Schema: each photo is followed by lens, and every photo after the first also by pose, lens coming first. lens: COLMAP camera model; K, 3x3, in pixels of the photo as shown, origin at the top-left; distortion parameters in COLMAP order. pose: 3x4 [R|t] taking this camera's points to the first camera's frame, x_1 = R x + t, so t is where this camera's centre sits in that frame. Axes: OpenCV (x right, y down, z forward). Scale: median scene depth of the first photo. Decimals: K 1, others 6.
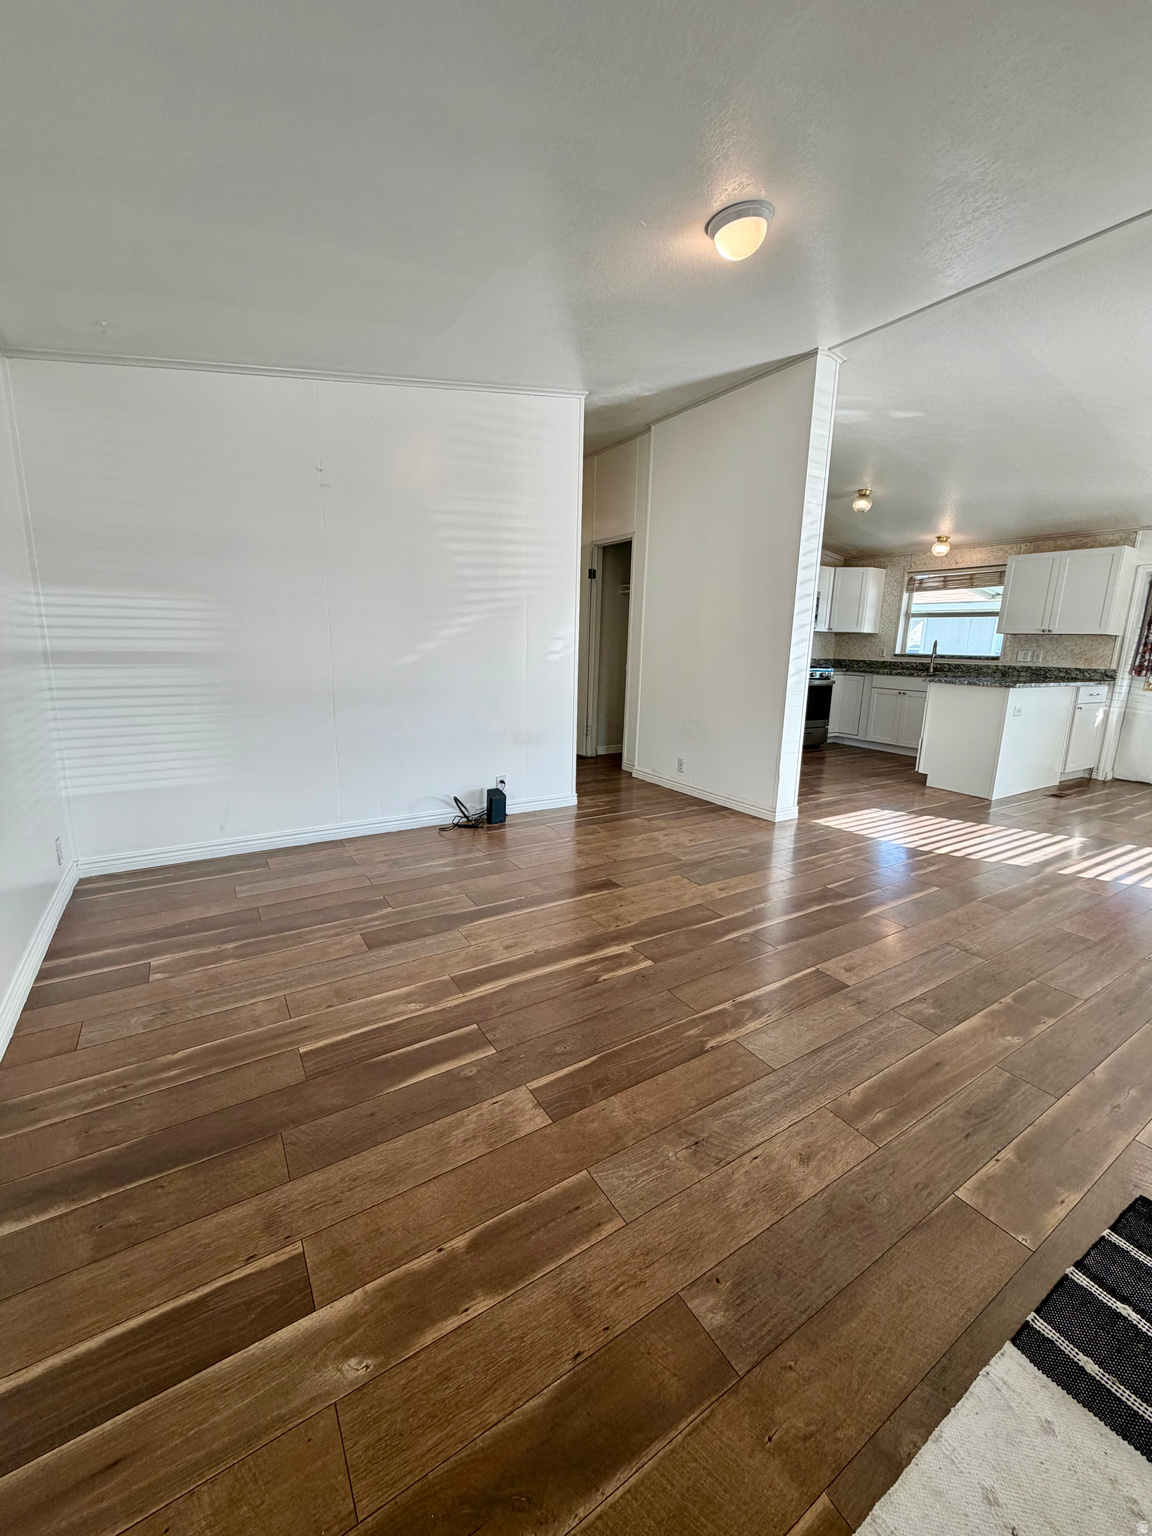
lens RADIAL K [[611.3, 0, 577.7], [0, 611.3, 761.2], [0, 0, 1]] dist [0.000063, 0.000537]
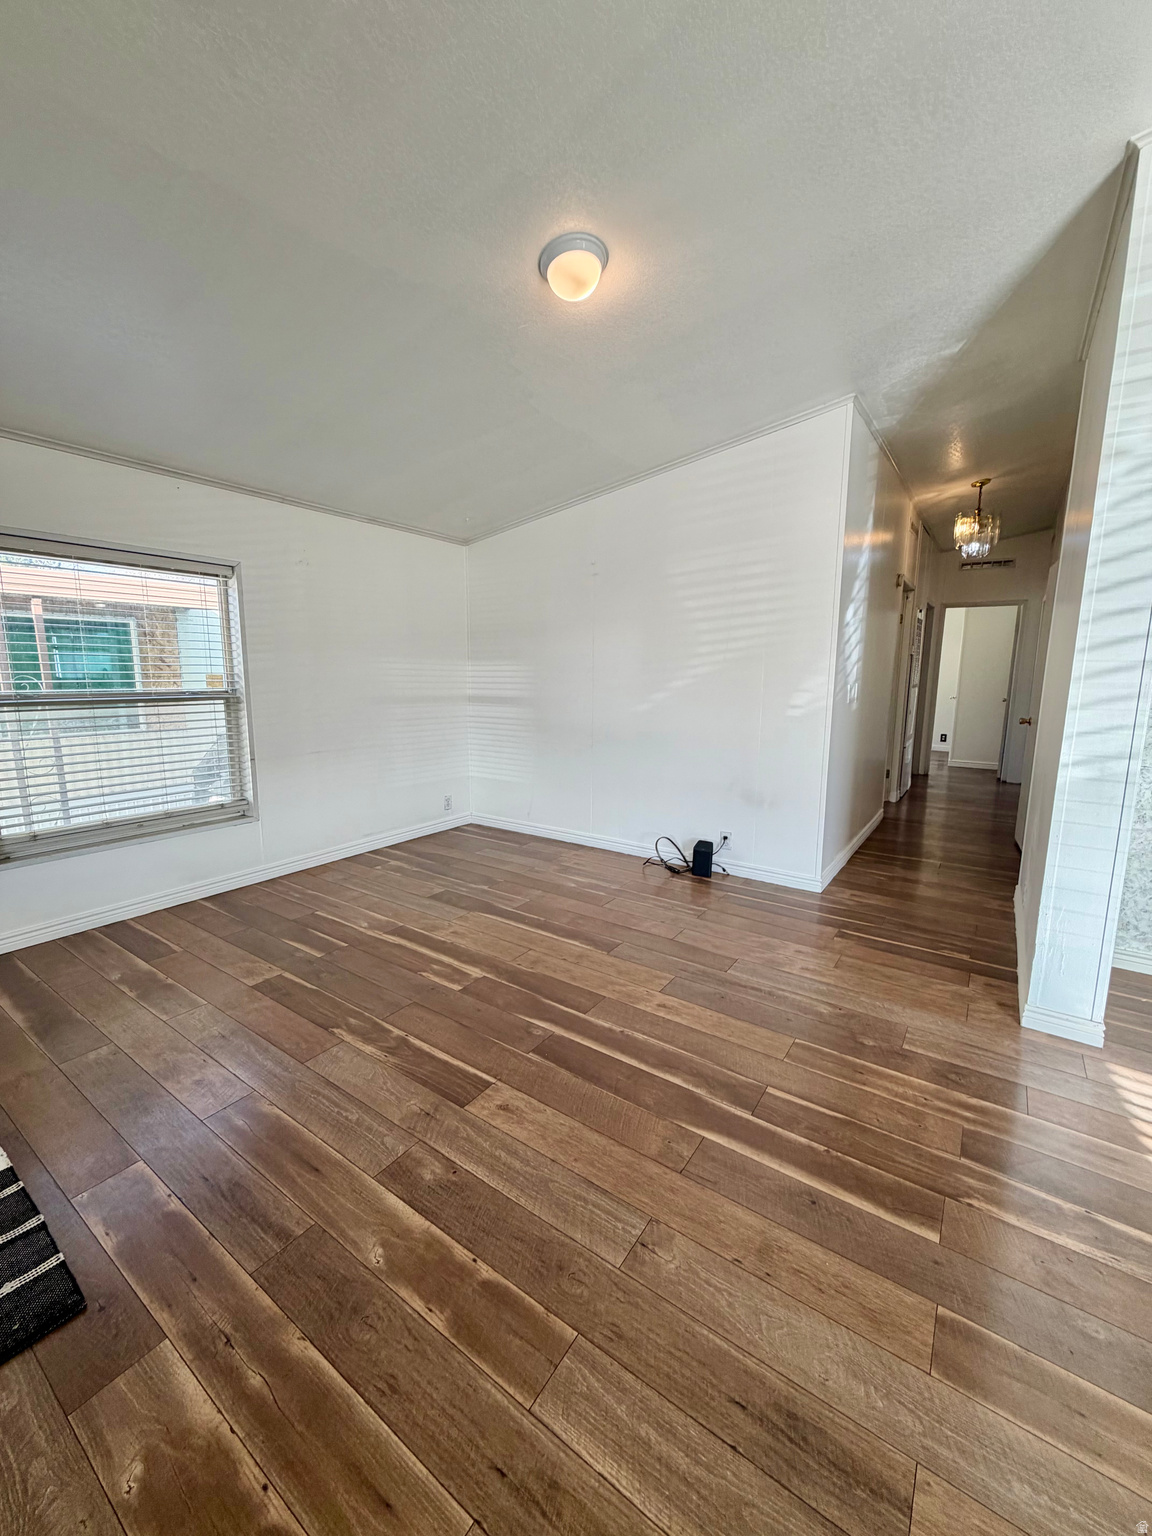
lens RADIAL K [[611.3, 0, 569.6], [0, 611.3, 750.8], [0, 0, 1]] dist [0.000063, 0.000537]
pose [[0.387047, 0.100430, -0.916574, 0.821171], [-0.178658, 0.983381, 0.032307, -0.111735], [0.904586, 0.151249, 0.398557, 0.487950]]
